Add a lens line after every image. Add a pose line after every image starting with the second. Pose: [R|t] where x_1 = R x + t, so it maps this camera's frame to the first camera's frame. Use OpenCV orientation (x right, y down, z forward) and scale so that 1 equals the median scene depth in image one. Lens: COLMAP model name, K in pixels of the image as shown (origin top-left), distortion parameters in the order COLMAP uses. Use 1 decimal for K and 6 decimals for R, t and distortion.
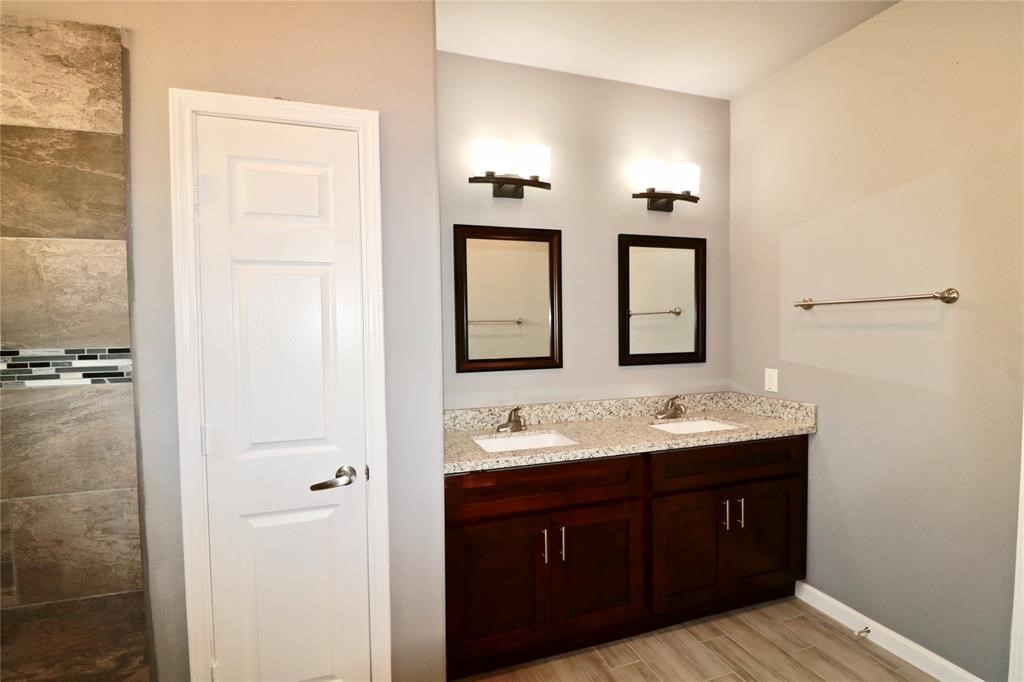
lens RADIAL K [[477.5, 0, 504.2], [0, 477.5, 346.6], [0, 0, 1]] dist [-0.004724, -0.010211]
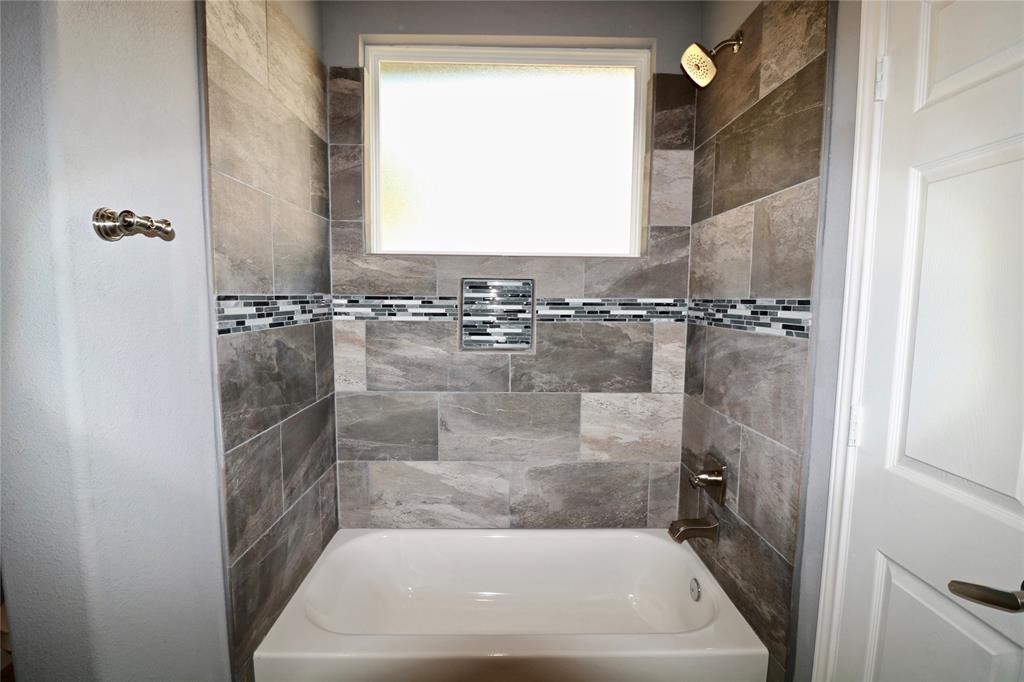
lens RADIAL K [[477.5, 0, 502.1], [0, 477.5, 341.5], [0, 0, 1]] dist [-0.004724, -0.010211]
pose [[-0.310022, 0.095984, -0.945872, 0.135809], [-0.041165, 0.992602, 0.114219, 0.001549], [0.949838, 0.074347, -0.303777, 0.410675]]
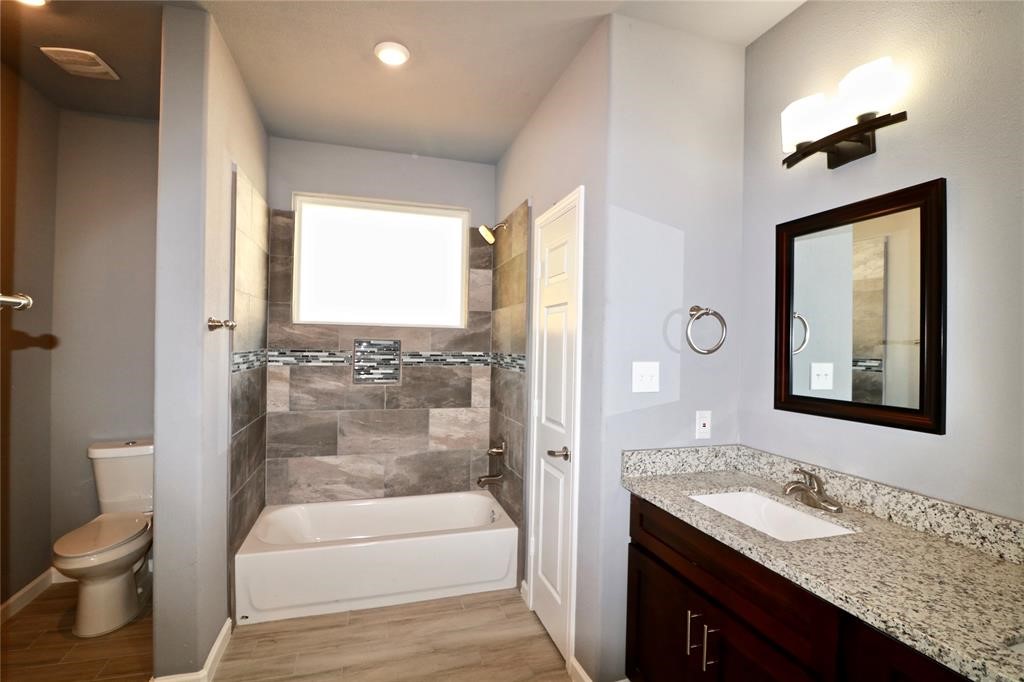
lens RADIAL K [[477.5, 0, 510.7], [0, 477.5, 343.3], [0, 0, 1]] dist [-0.004724, -0.010211]
pose [[-0.027776, 0.008763, -0.999576, 0.691200], [-0.056124, 0.998371, 0.010312, -0.036696], [0.998037, 0.056387, -0.027239, 0.558619]]
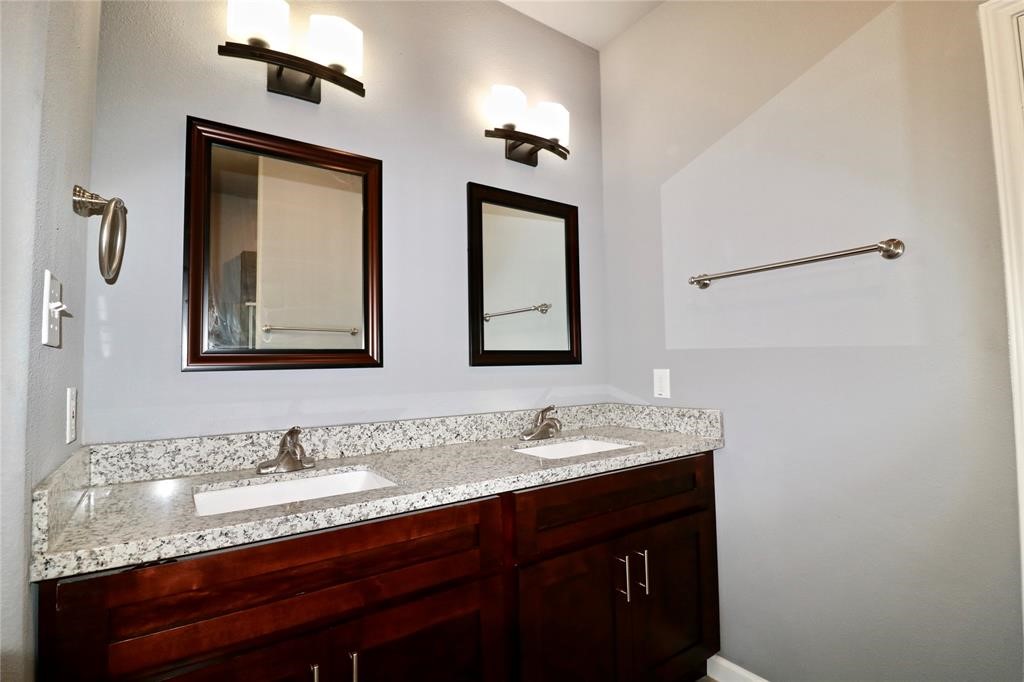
lens RADIAL K [[477.5, 0, 506.5], [0, 477.5, 340.4], [0, 0, 1]] dist [-0.004724, -0.010211]
pose [[0.960330, 0.010665, 0.278662, 0.108189], [0.015370, 0.995725, -0.091074, 0.073634], [-0.278442, 0.091744, 0.956061, 0.347683]]
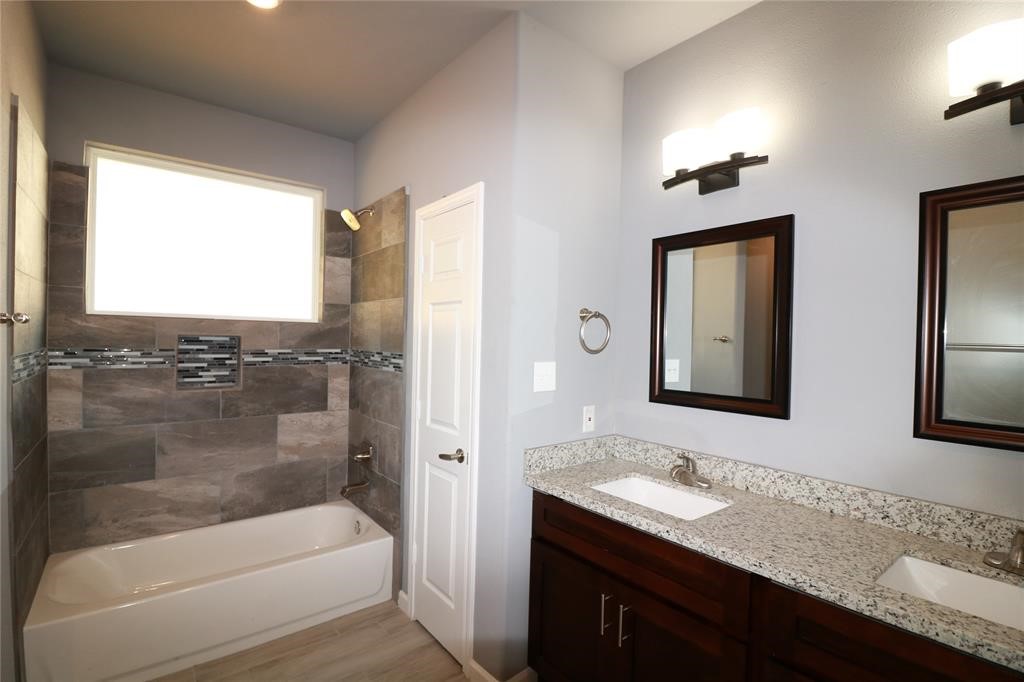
lens RADIAL K [[477.5, 0, 511.4], [0, 477.5, 346.9], [0, 0, 1]] dist [-0.004724, -0.010211]
pose [[0.344178, 0.034413, -0.938274, 0.640963], [-0.061916, 0.997985, 0.013891, -0.044122], [0.936861, 0.053313, 0.345615, 0.422837]]
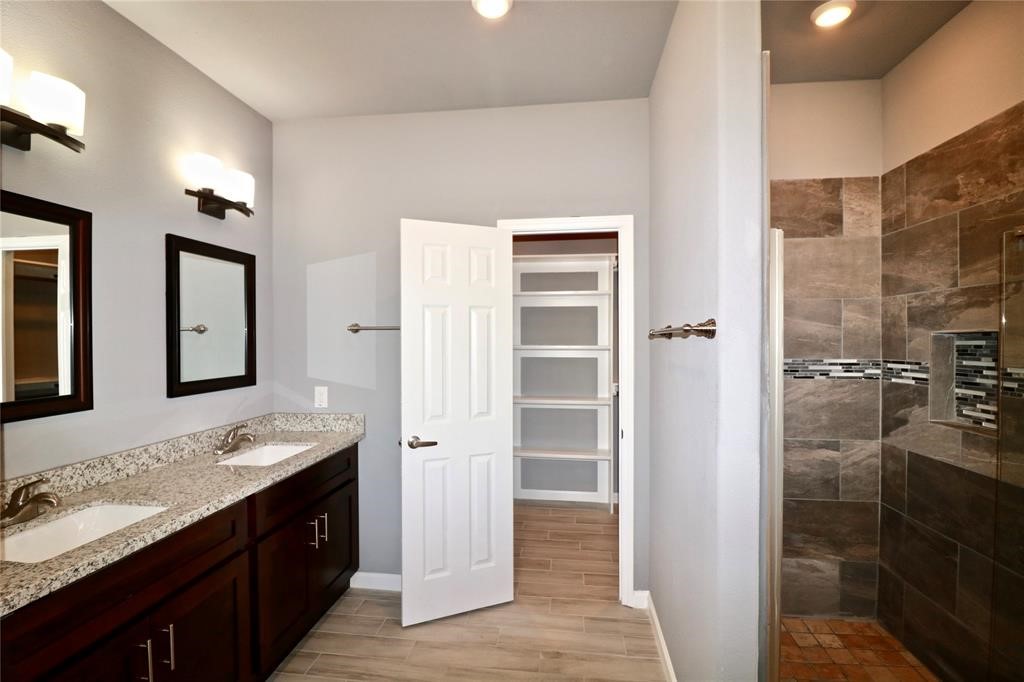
lens RADIAL K [[477.5, 0, 508.8], [0, 477.5, 340.6], [0, 0, 1]] dist [-0.004724, -0.010211]
pose [[0.433801, 0.005266, 0.900993, -0.247989], [0.031665, 0.999276, -0.021086, -0.022702], [-0.900452, 0.037677, 0.433321, 0.158158]]
